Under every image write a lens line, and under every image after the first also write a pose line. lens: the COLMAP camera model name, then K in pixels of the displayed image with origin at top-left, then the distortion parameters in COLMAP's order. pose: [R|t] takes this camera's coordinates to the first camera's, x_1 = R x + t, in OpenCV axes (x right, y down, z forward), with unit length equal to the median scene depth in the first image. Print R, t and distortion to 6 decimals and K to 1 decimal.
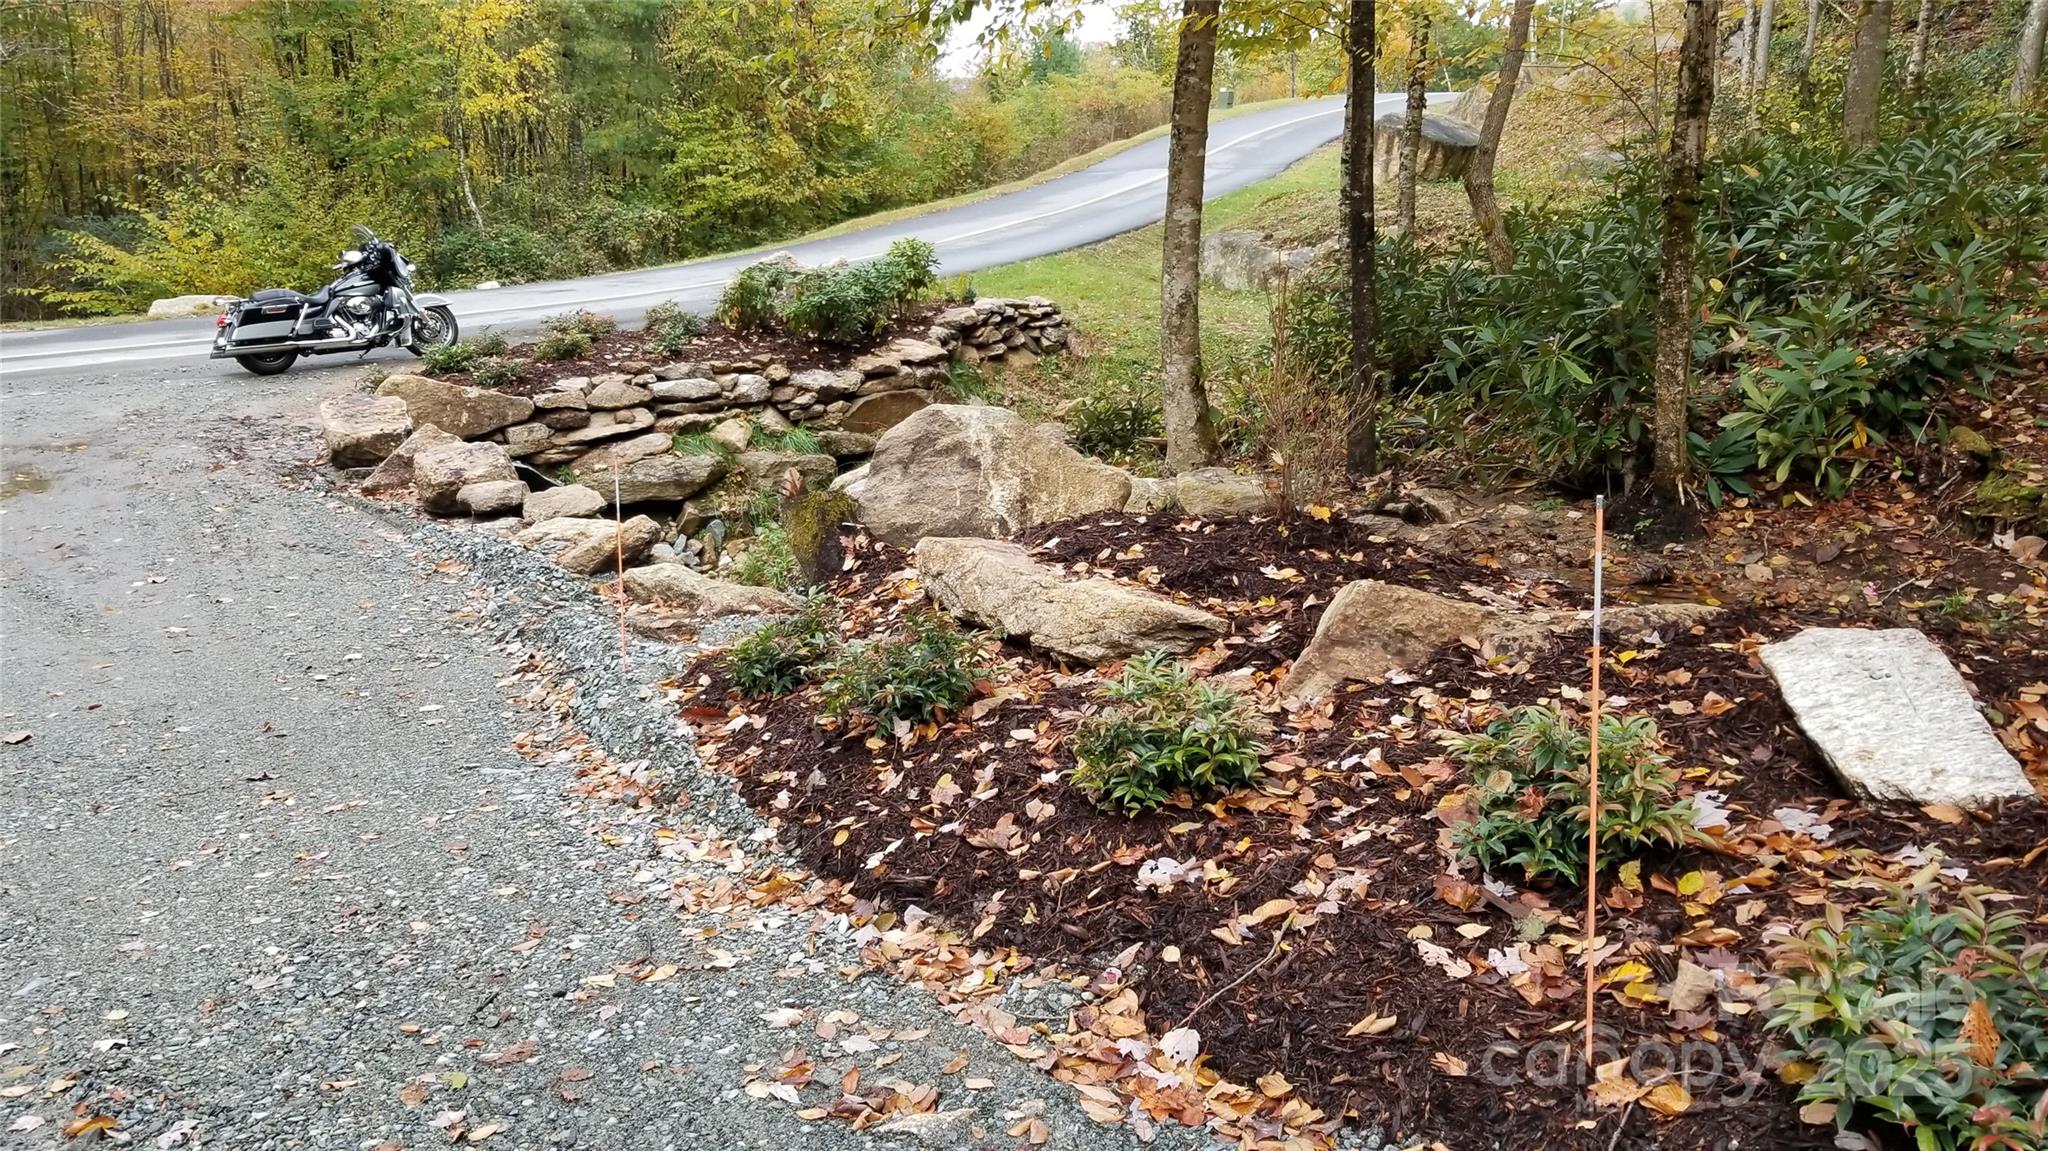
lens RADIAL K [[1473.6, 0, 1027.9], [0, 1473.6, 573.8], [0, 0, 1]] dist [0.007240, -0.001091]
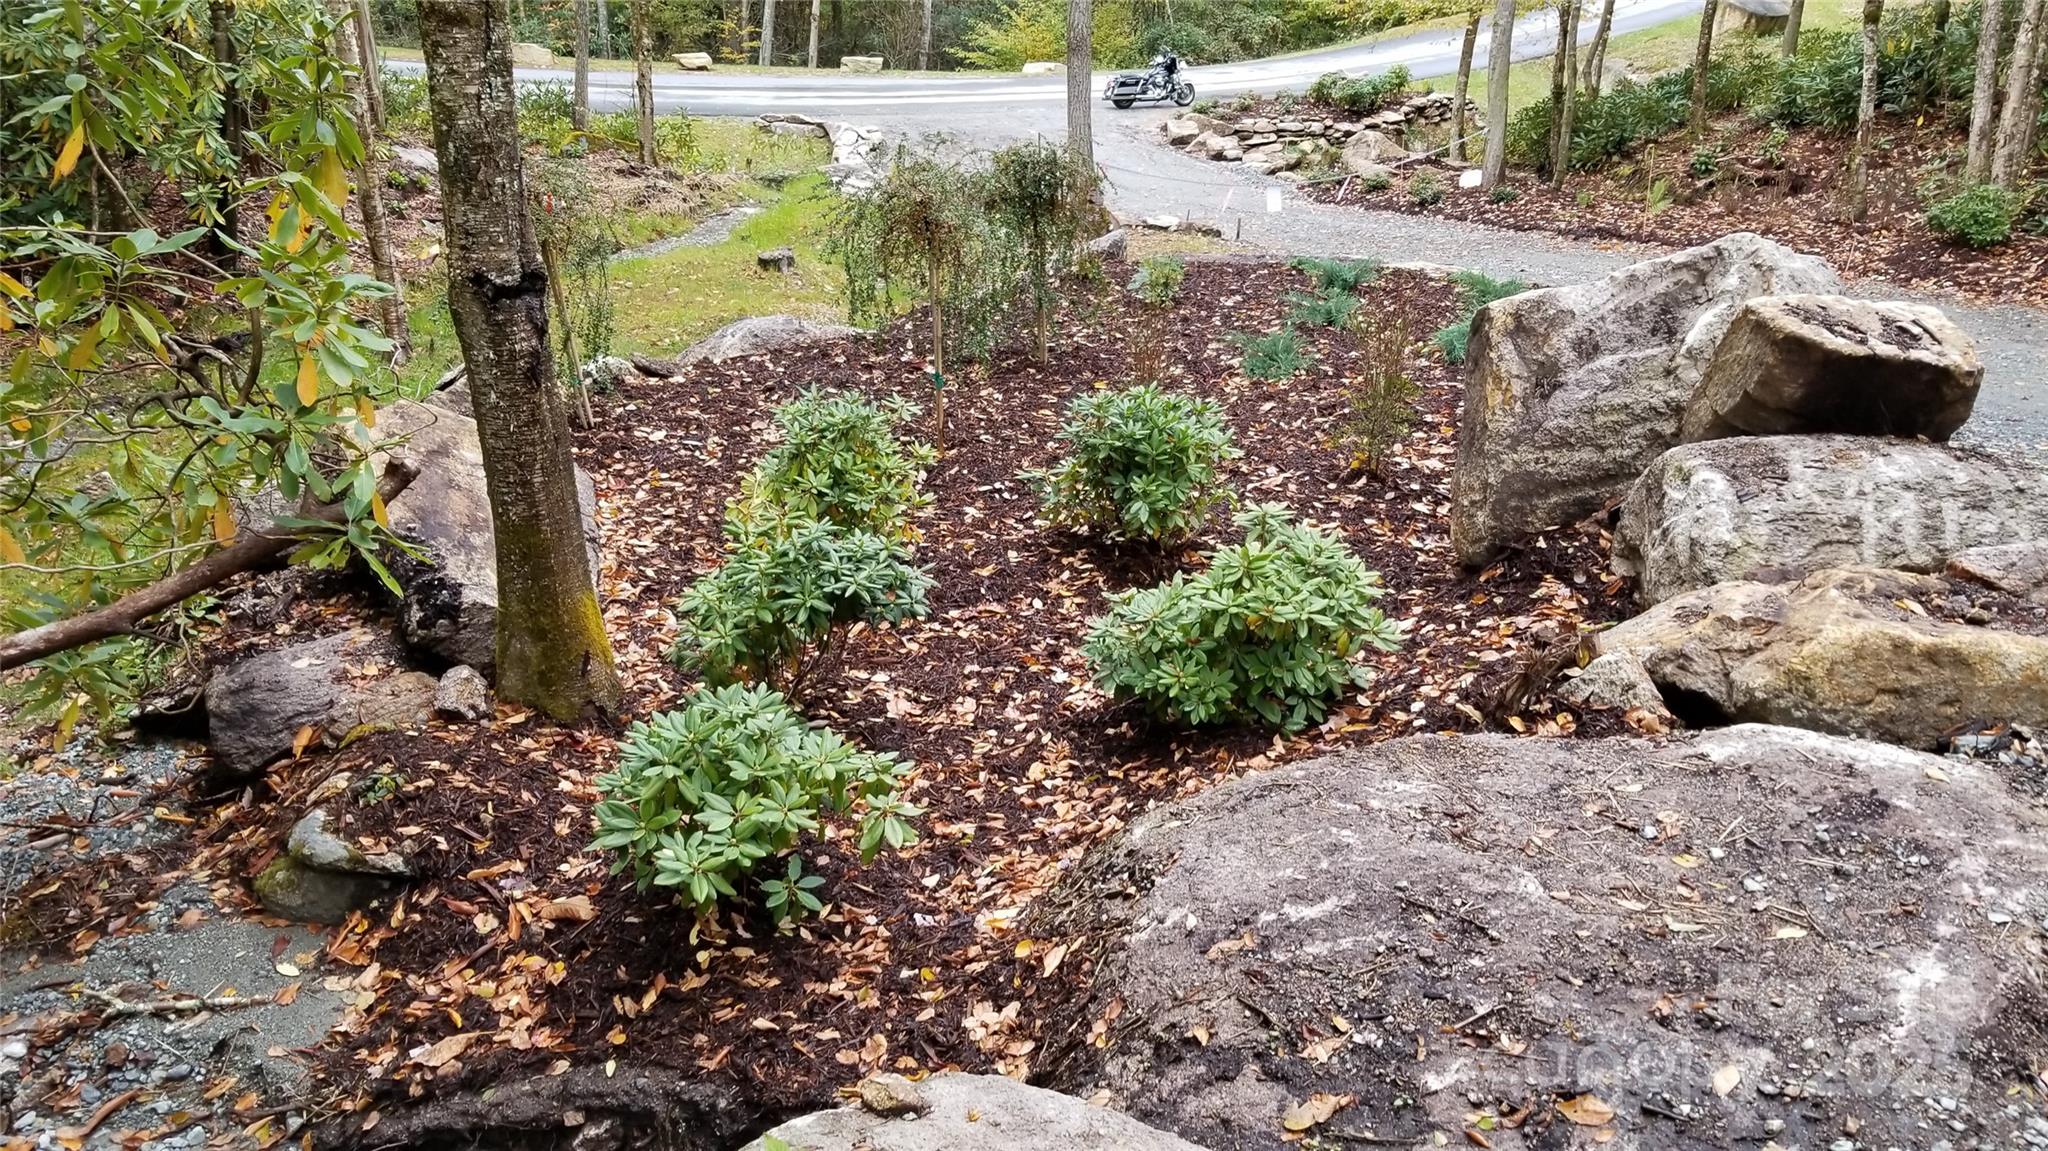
lens RADIAL K [[1473.6, 0, 1024.4], [0, 1473.6, 581.7], [0, 0, 1]] dist [0.007240, -0.001091]
pose [[0.931283, 0.173401, -0.320381, 0.270511], [-0.119244, 0.976101, 0.181680, 0.217661], [0.344228, -0.130992, 0.929703, -1.514533]]
